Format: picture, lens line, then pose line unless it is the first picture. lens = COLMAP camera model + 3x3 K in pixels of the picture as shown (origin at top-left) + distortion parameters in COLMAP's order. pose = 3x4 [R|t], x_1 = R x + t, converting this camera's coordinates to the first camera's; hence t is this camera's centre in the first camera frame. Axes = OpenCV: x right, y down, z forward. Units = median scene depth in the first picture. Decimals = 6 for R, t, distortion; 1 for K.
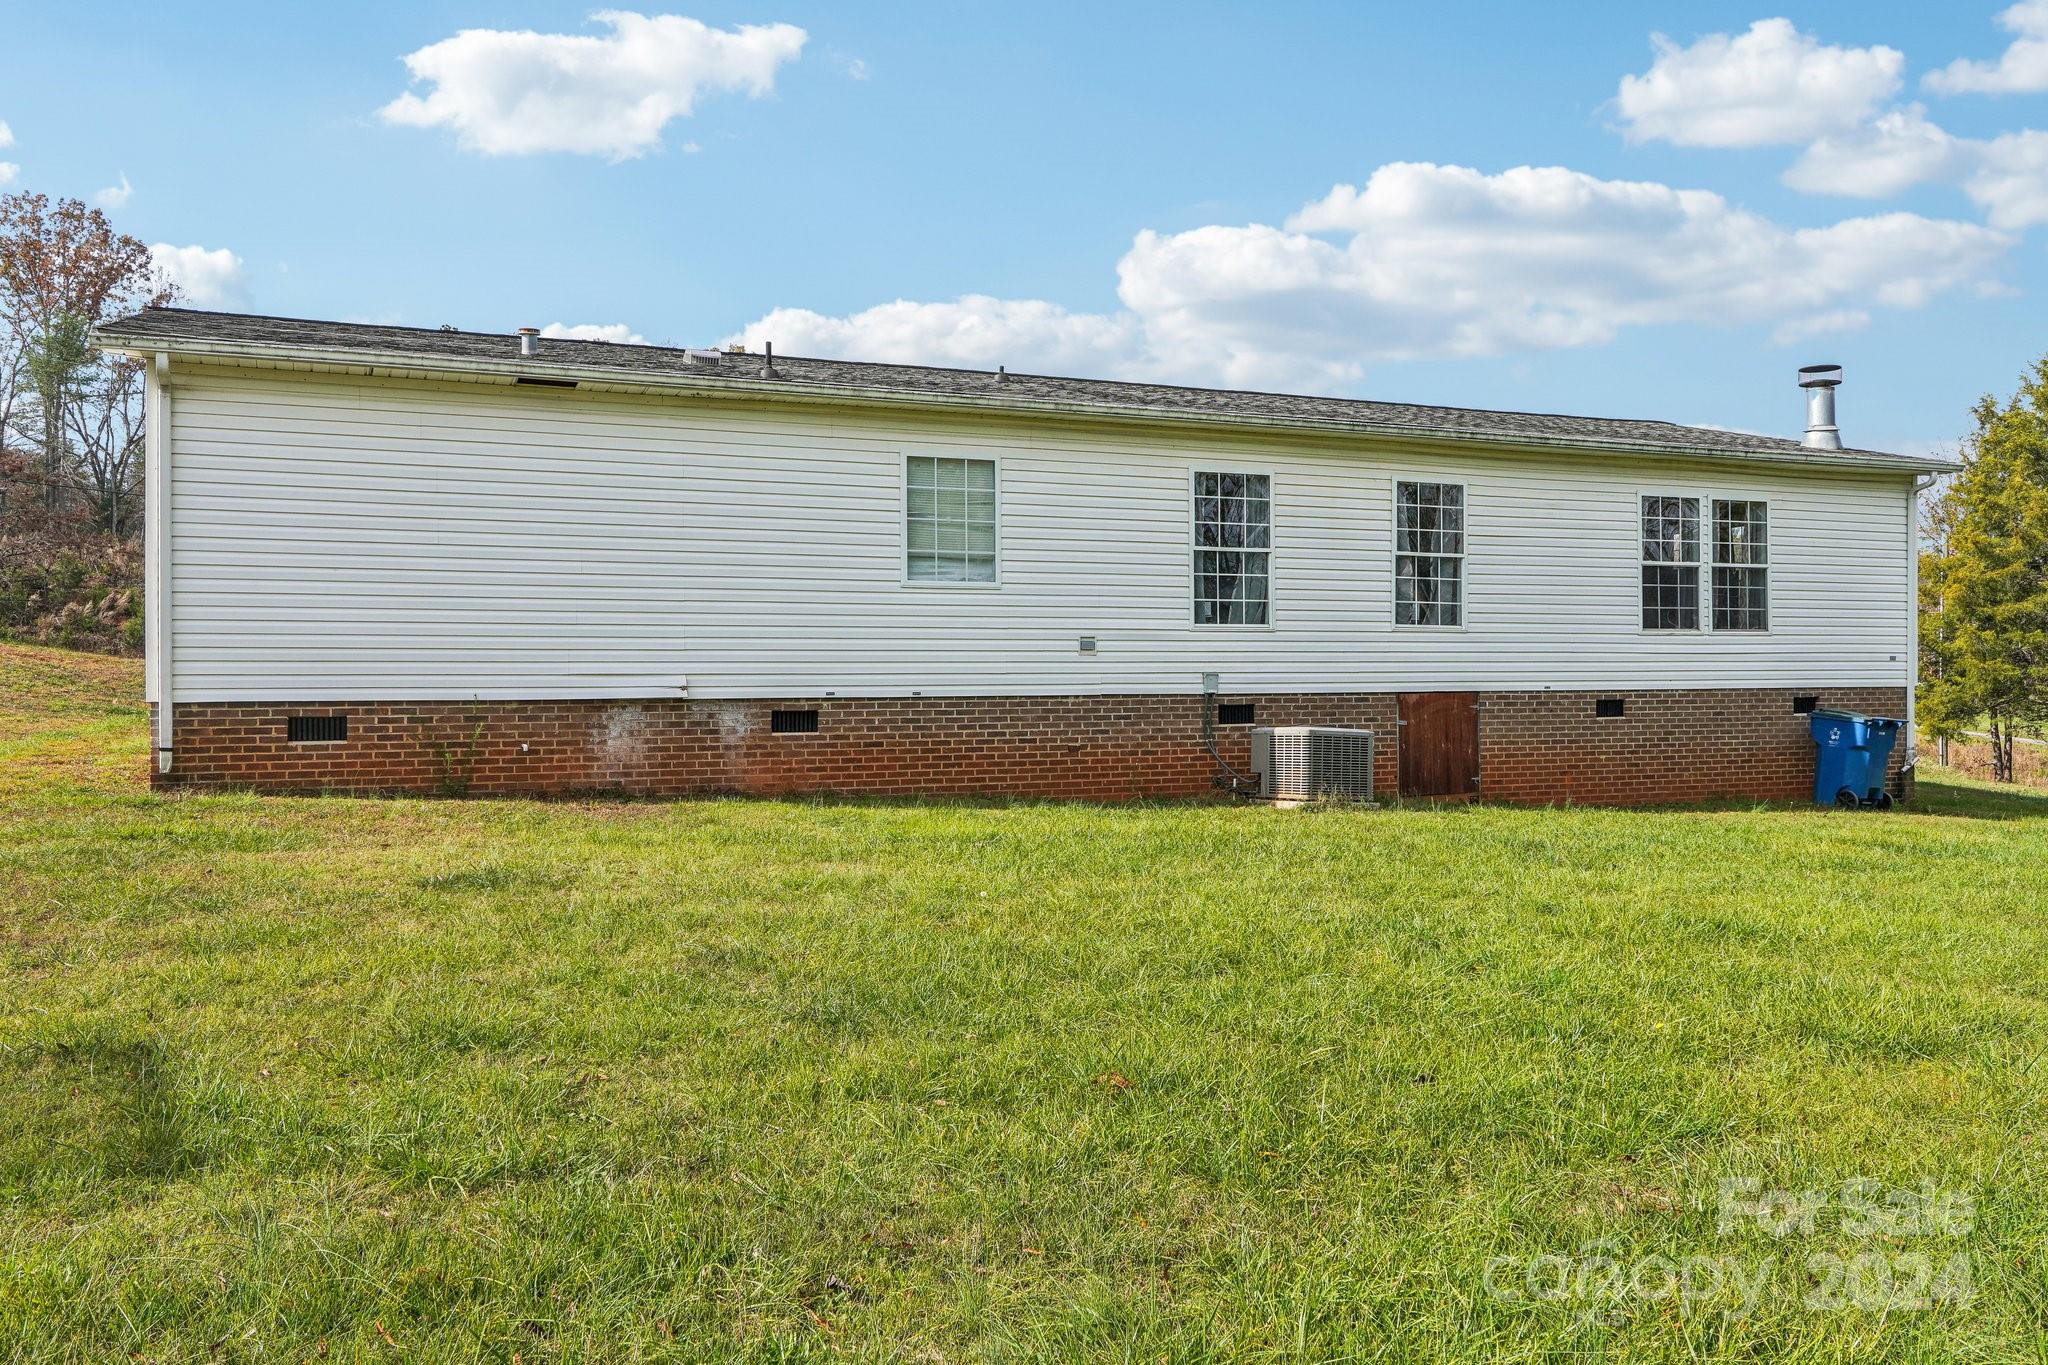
lens RADIAL K [[1689.2, 0, 1024.6], [0, 1689.2, 672.1], [0, 0, 1]] dist [0.007730, 0.000607]
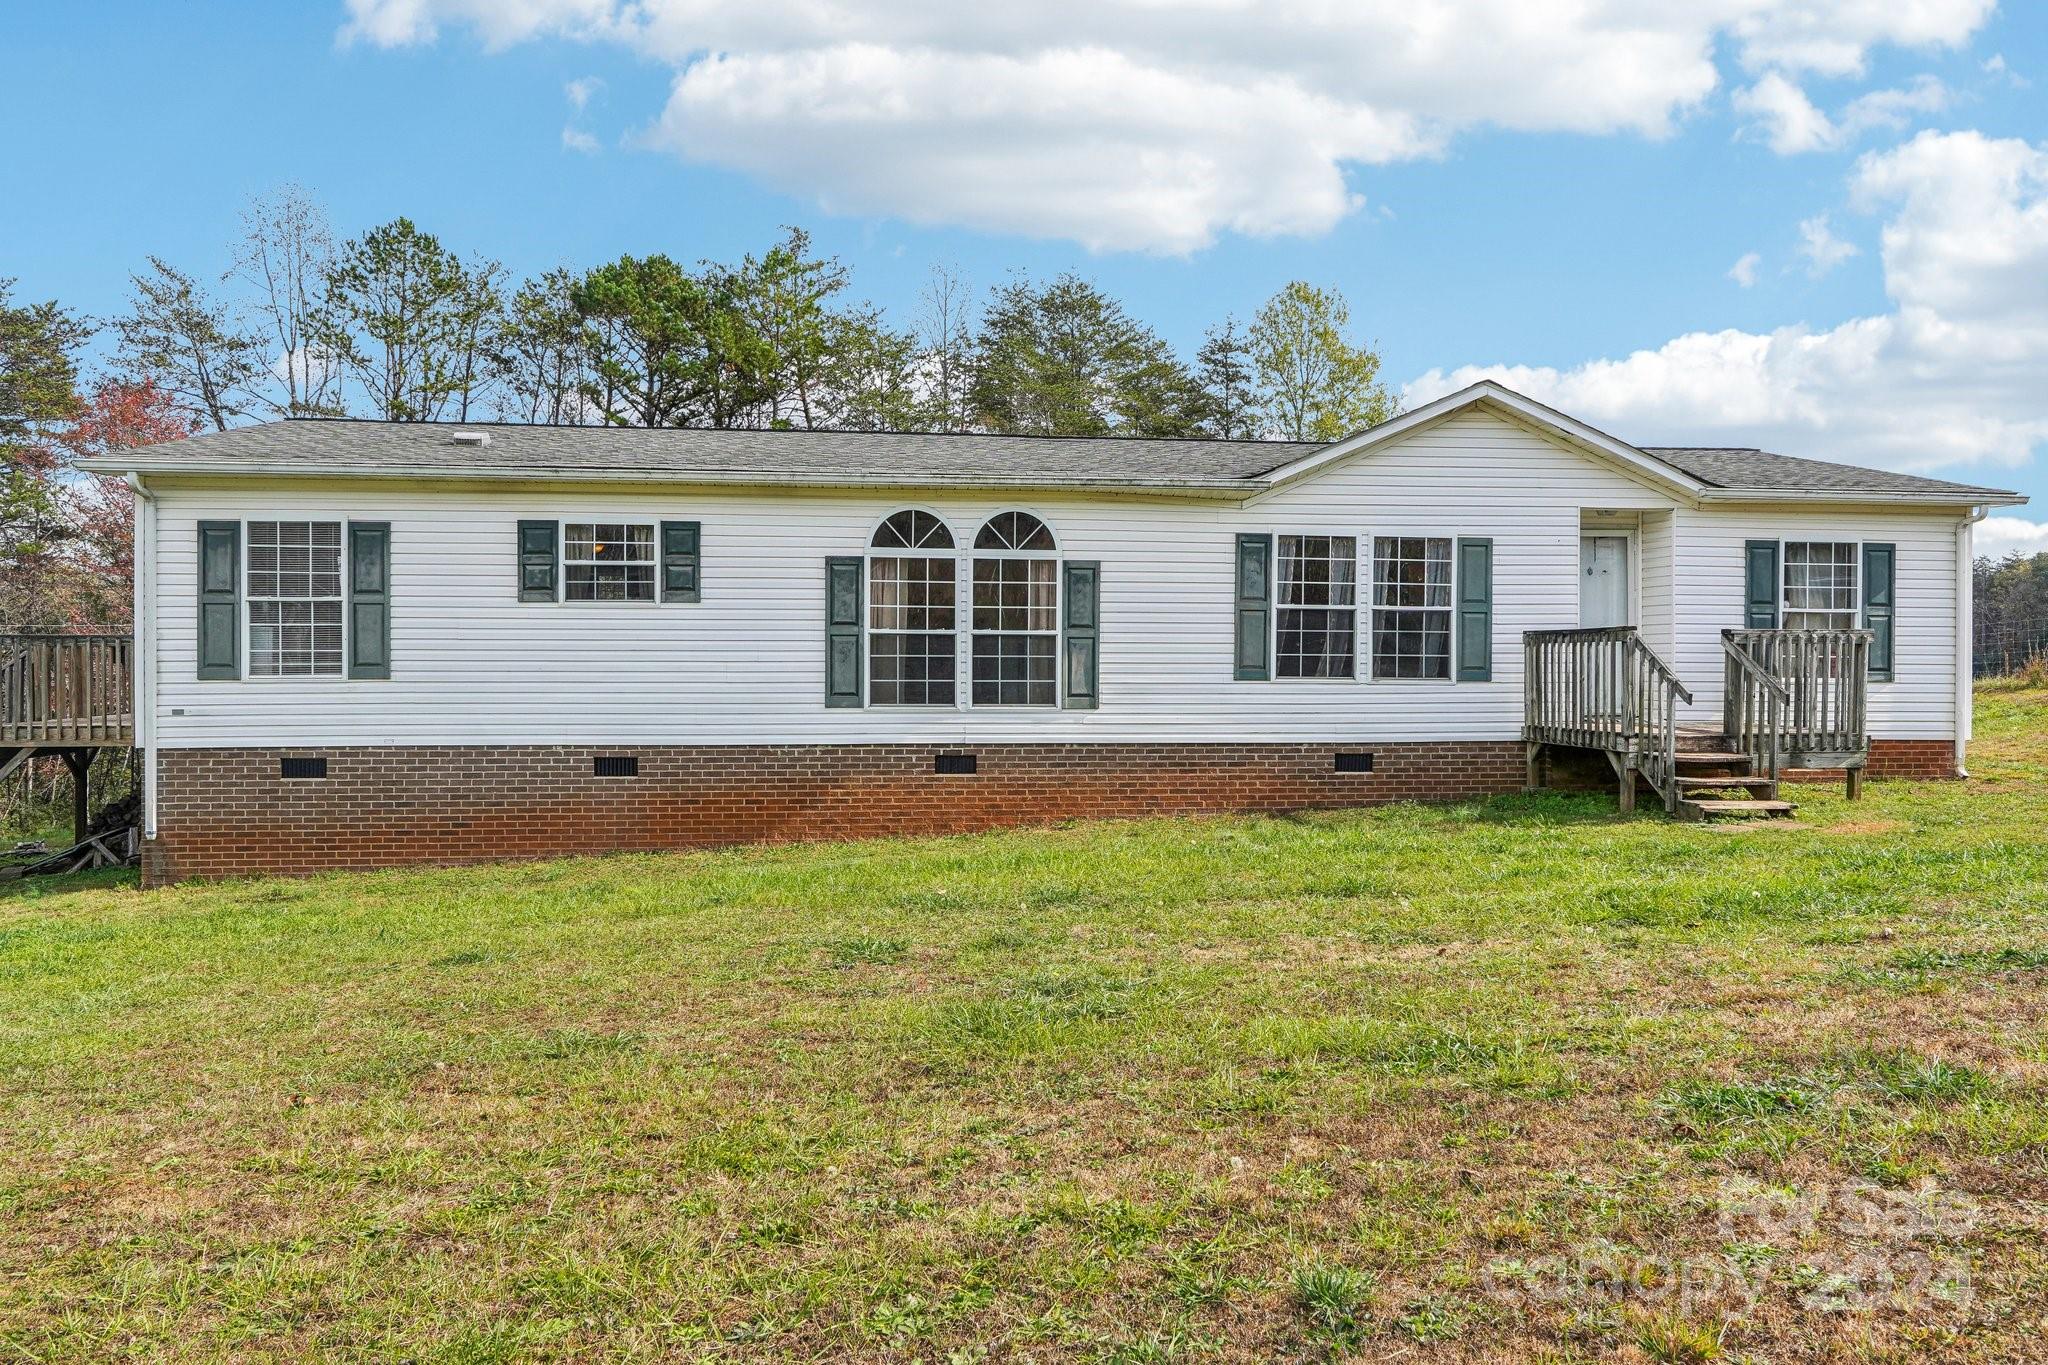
lens RADIAL K [[1391.1, 0, 1023.8], [0, 1391.1, 699.3], [0, 0, 1]] dist [-0.001915, 0.000085]
pose [[0.950416, -0.004770, -0.310946, 0.450171], [-0.000248, 0.999870, -0.016098, -0.001211], [0.310982, 0.015377, 0.950291, 0.215695]]
